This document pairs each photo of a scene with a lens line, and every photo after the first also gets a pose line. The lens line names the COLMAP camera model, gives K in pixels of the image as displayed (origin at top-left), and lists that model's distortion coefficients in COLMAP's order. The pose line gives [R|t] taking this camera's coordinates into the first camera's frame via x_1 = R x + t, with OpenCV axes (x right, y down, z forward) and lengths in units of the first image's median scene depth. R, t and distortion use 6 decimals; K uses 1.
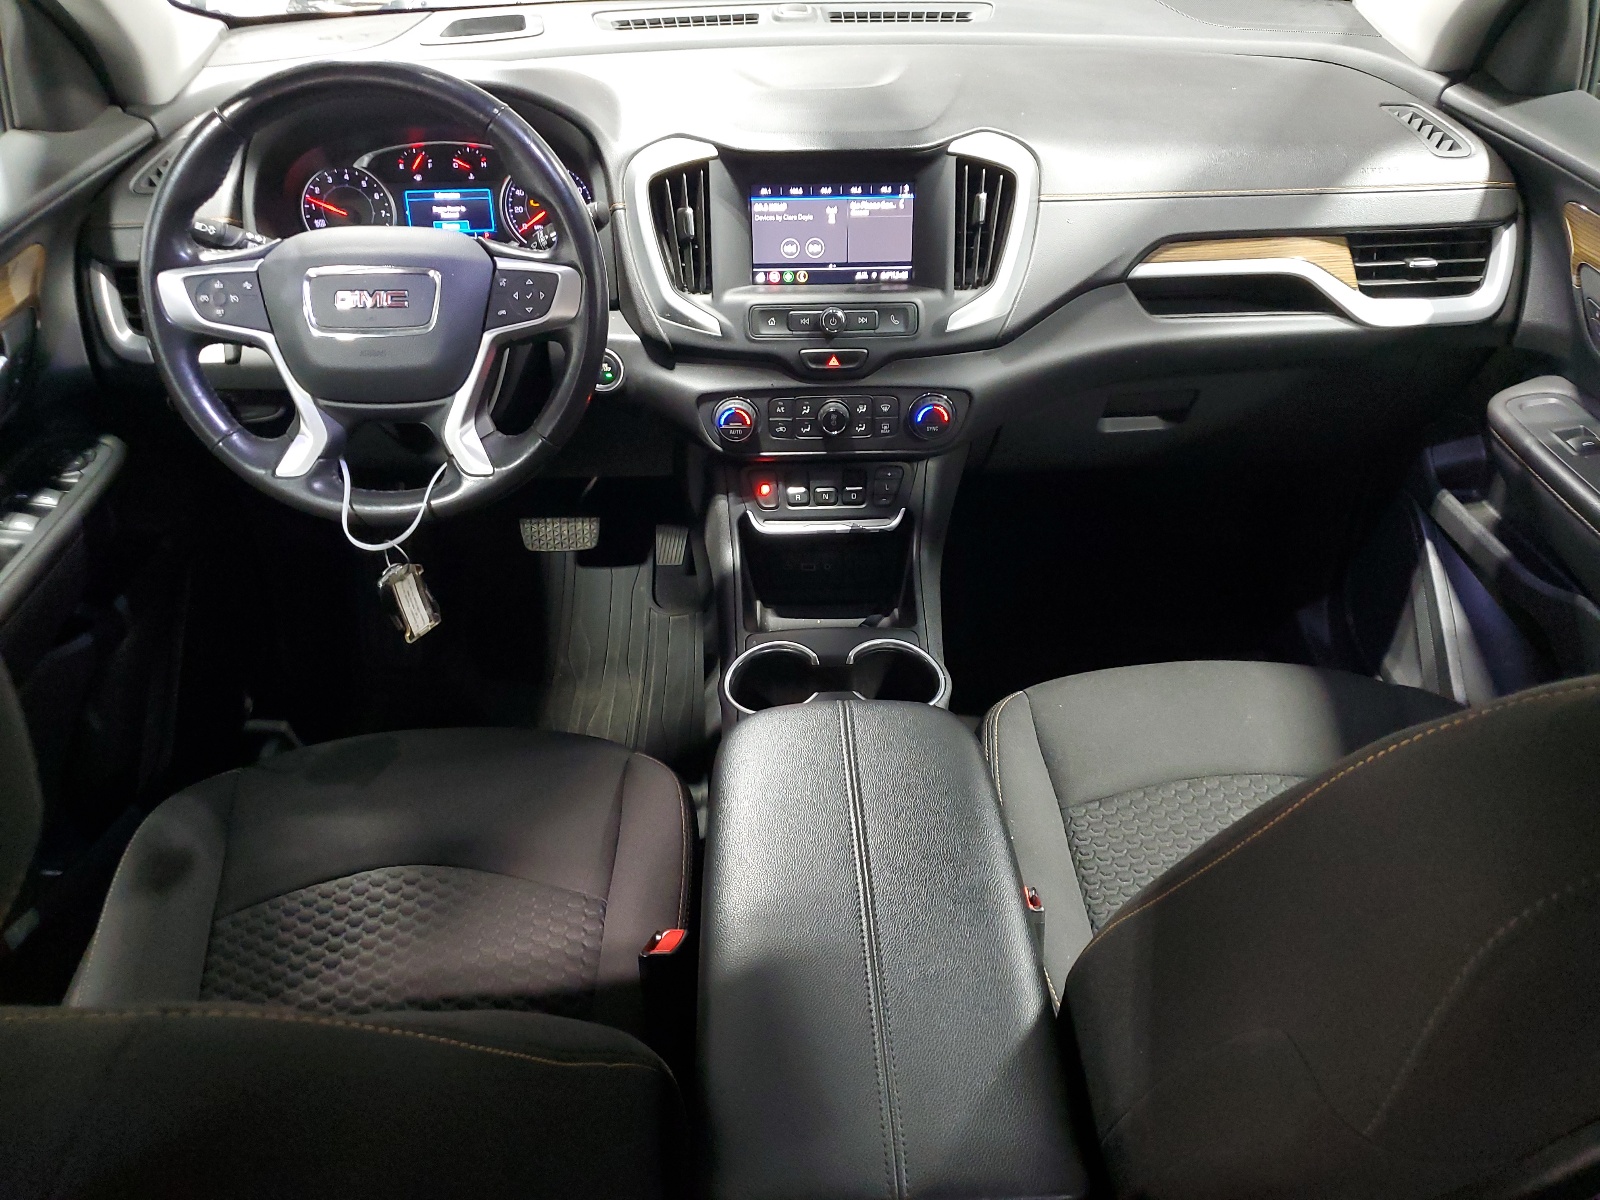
lens RADIAL K [[1220.6, 0, 797.3], [0, 1220.6, 599.4], [0, 0, 1]] dist [-0.007127, -0.002779]
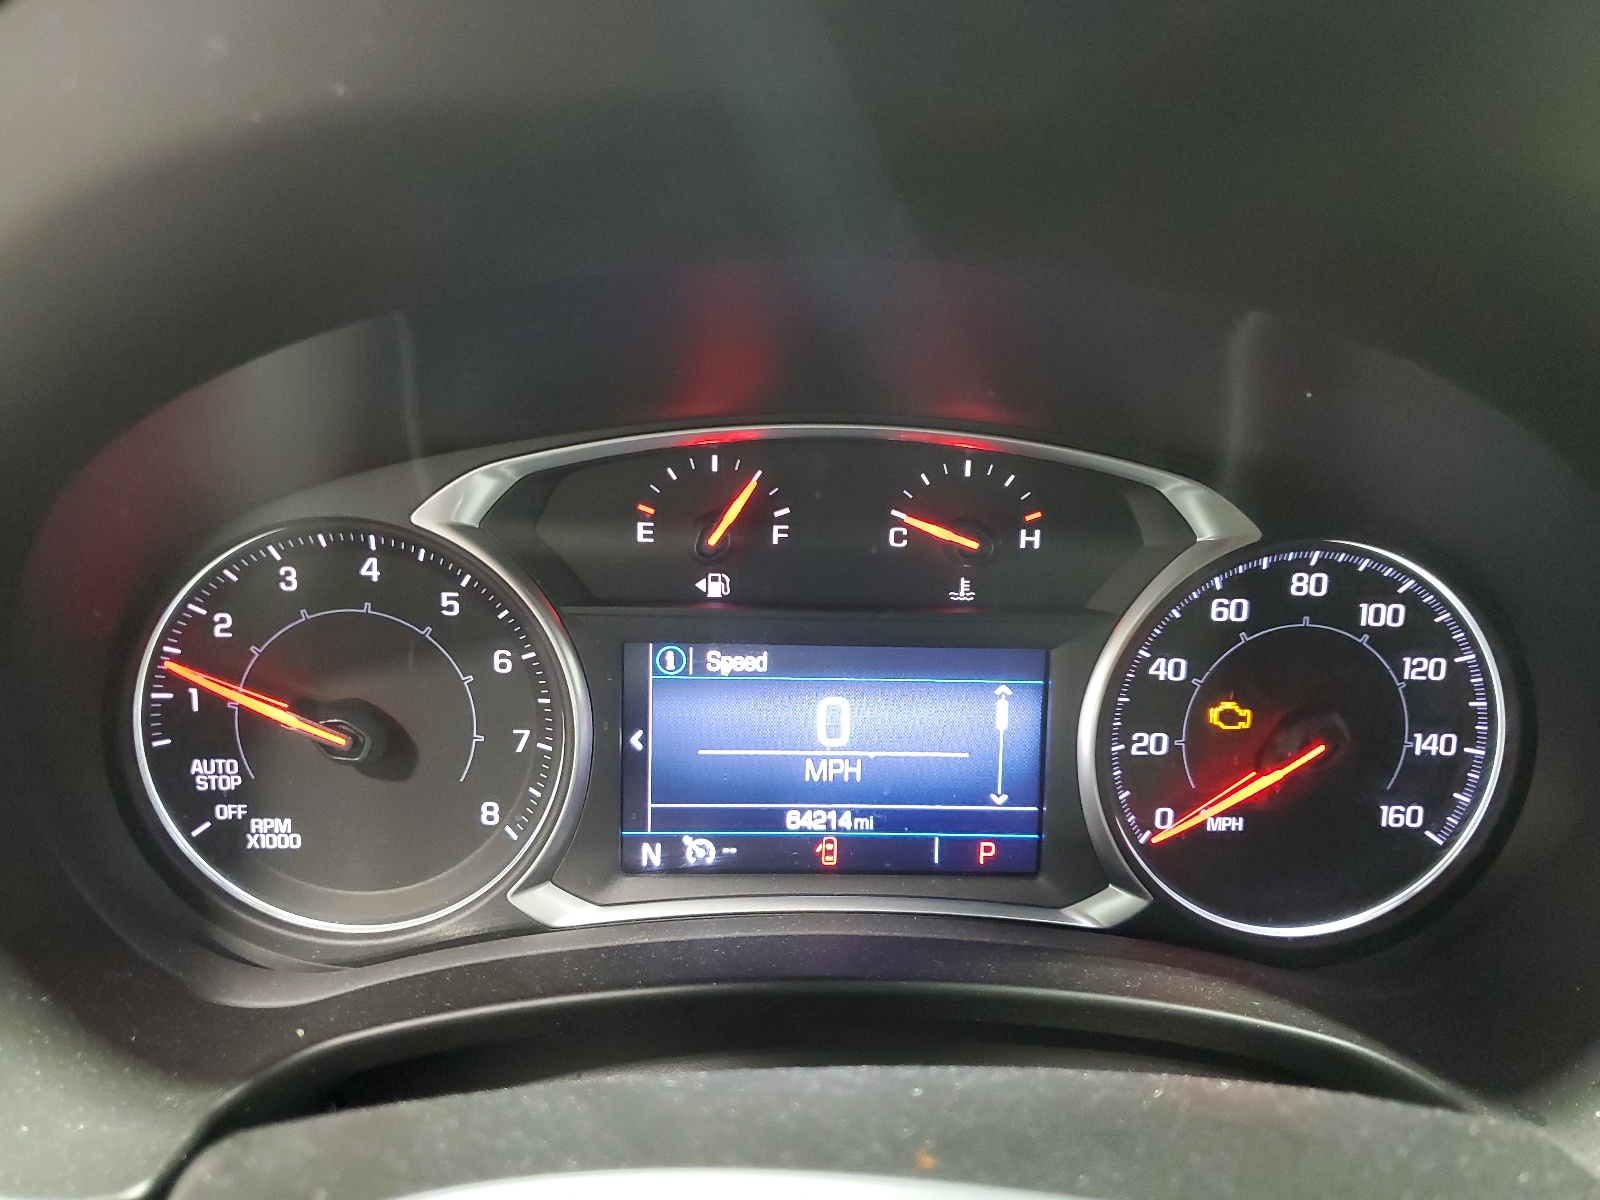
lens RADIAL K [[1220.6, 0, 801.2], [0, 1220.6, 599.3], [0, 0, 1]] dist [-0.007127, -0.002779]
pose [[0.998491, 0.037623, -0.040001, -0.288724], [-0.047949, 0.952372, -0.301144, -0.283184], [0.026766, 0.302607, 0.952739, 0.806177]]
